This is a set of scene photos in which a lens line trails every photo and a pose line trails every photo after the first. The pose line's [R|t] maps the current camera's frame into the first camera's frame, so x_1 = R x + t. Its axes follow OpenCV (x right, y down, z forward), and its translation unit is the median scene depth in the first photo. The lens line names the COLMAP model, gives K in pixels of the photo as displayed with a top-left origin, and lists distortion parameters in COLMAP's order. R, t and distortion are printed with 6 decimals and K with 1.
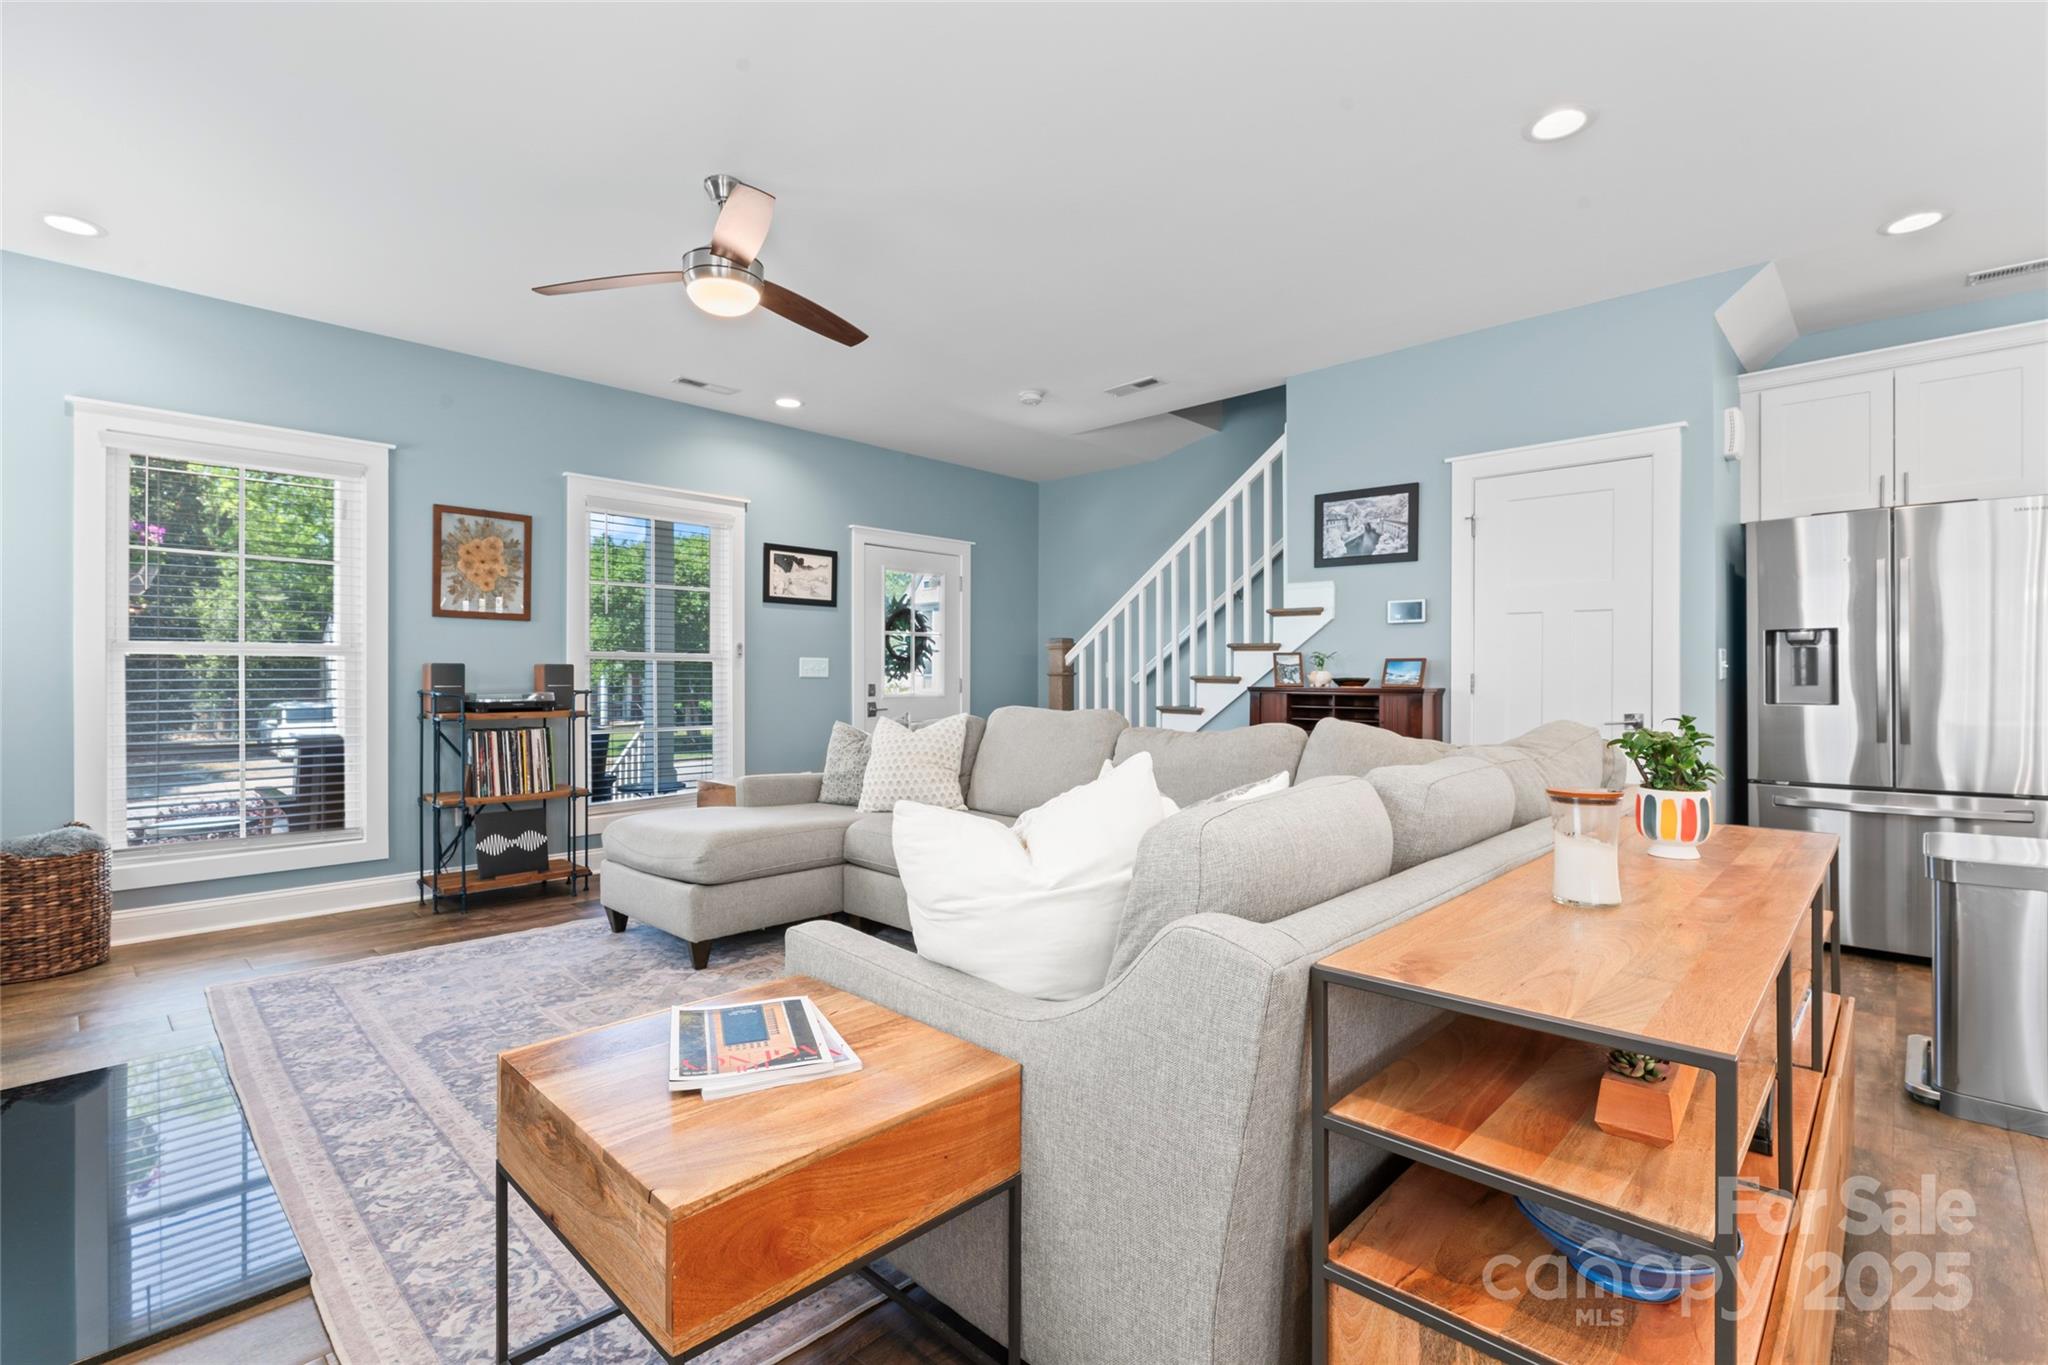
lens RADIAL K [[927.1, 0, 1023.2], [0, 927.1, 674.6], [0, 0, 1]] dist [-0.002954, 0.000085]
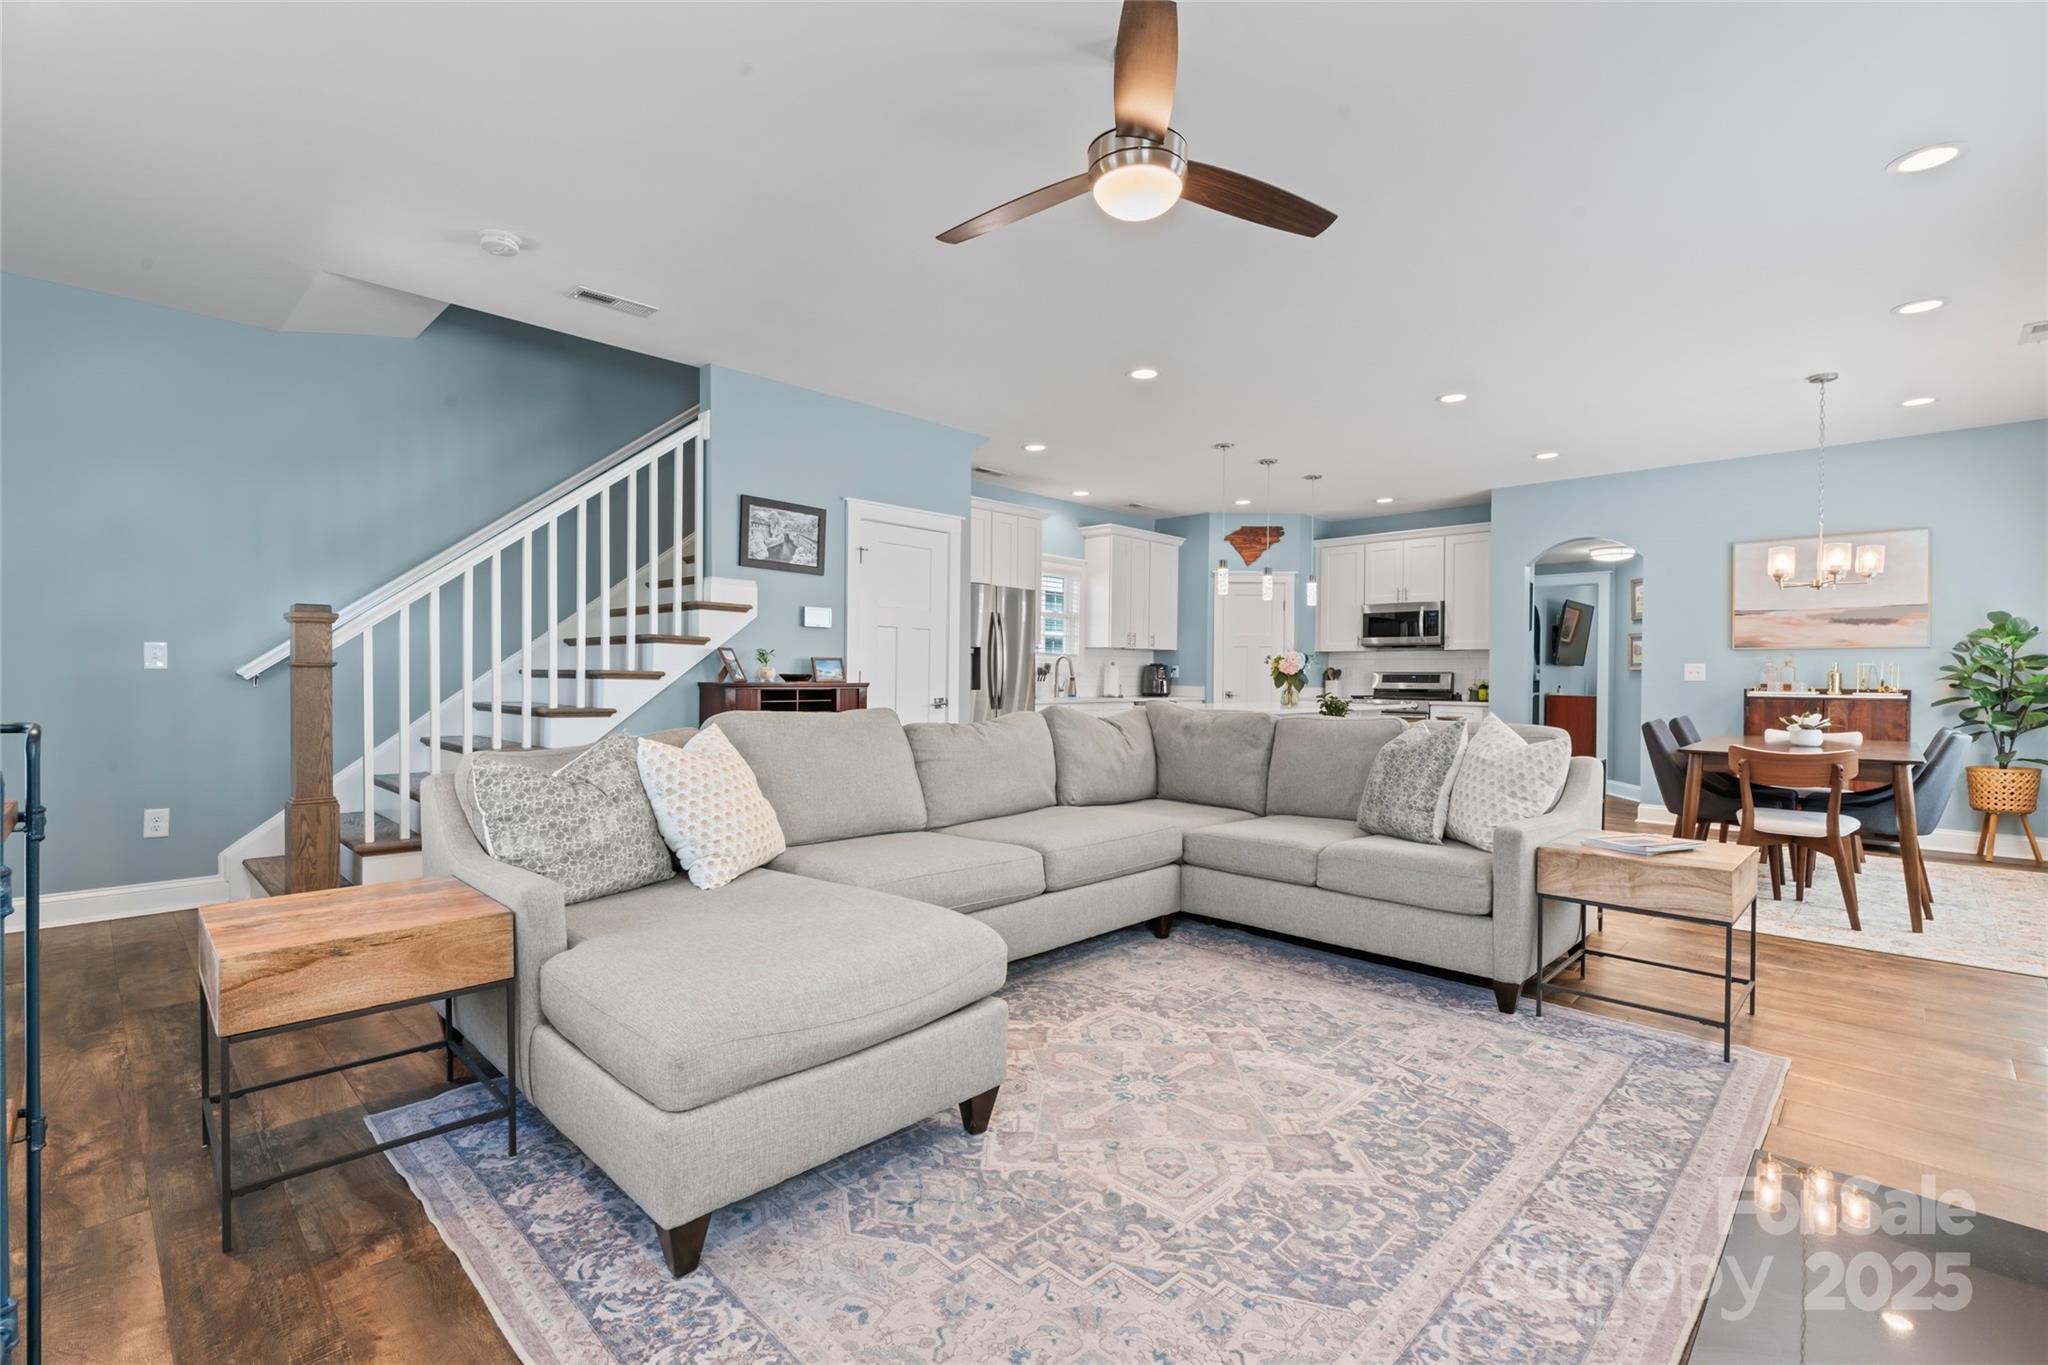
lens RADIAL K [[927.1, 0, 1013.7], [0, 927.1, 681.9], [0, 0, 1]] dist [-0.002954, 0.000085]
pose [[0.006369, -0.006566, 0.999958, -0.717466], [-0.010799, 0.999920, 0.006634, 0.002446], [-0.999921, -0.010841, 0.006298, 0.708211]]
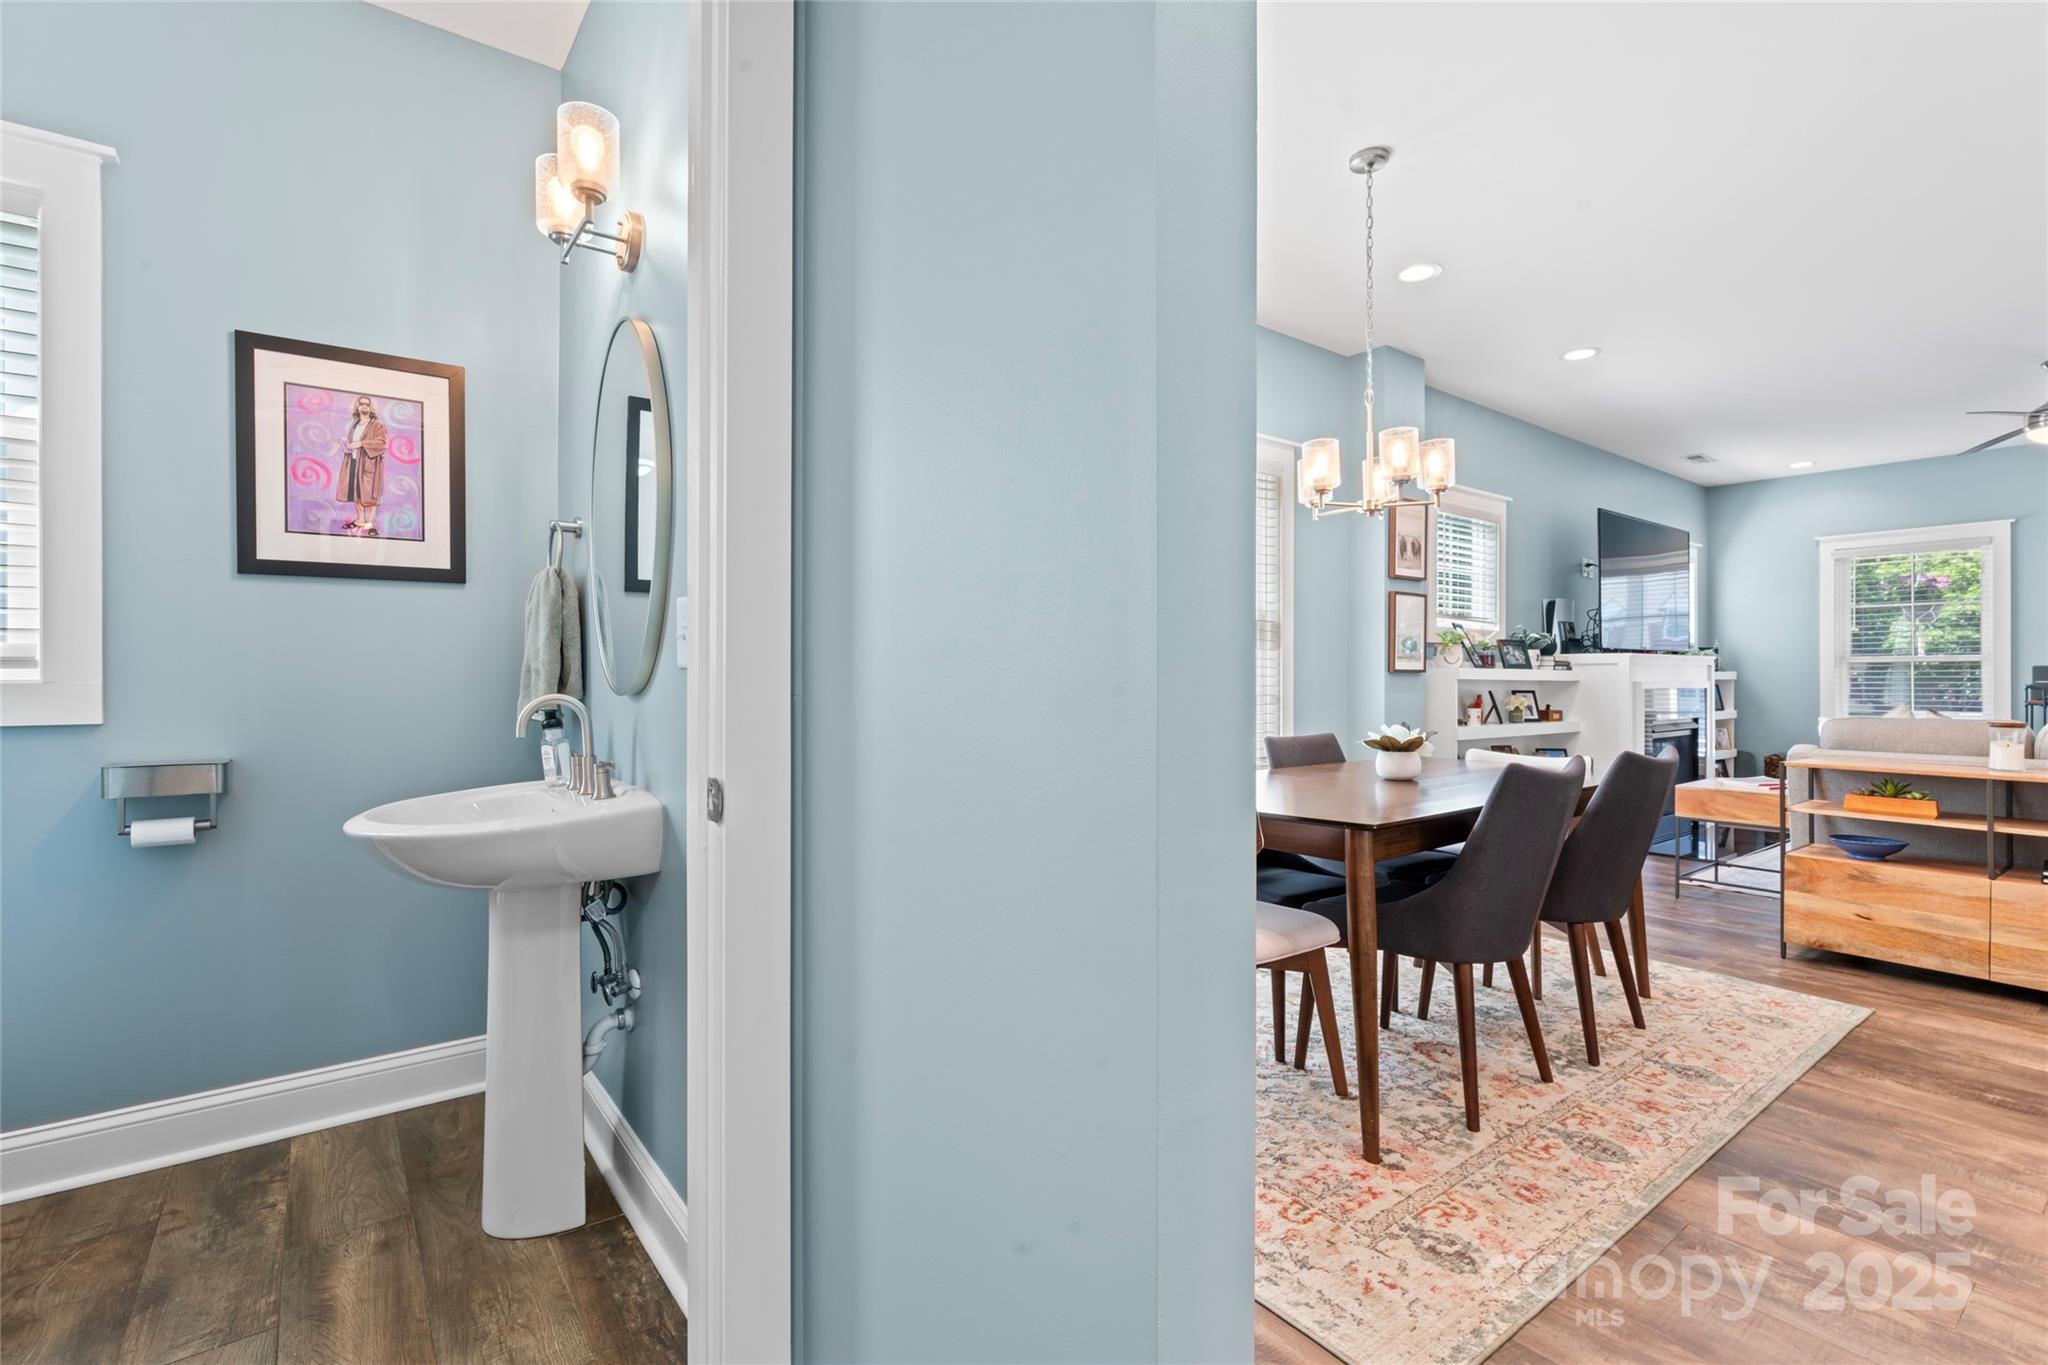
lens RADIAL K [[927.1, 0, 1018.3], [0, 927.1, 676.8], [0, 0, 1]] dist [-0.002954, 0.000085]
pose [[-0.160534, -0.000282, -0.987030, 0.965947], [0.002643, 0.999996, -0.000715, 0.002105], [0.987027, -0.002723, -0.160533, -0.315255]]
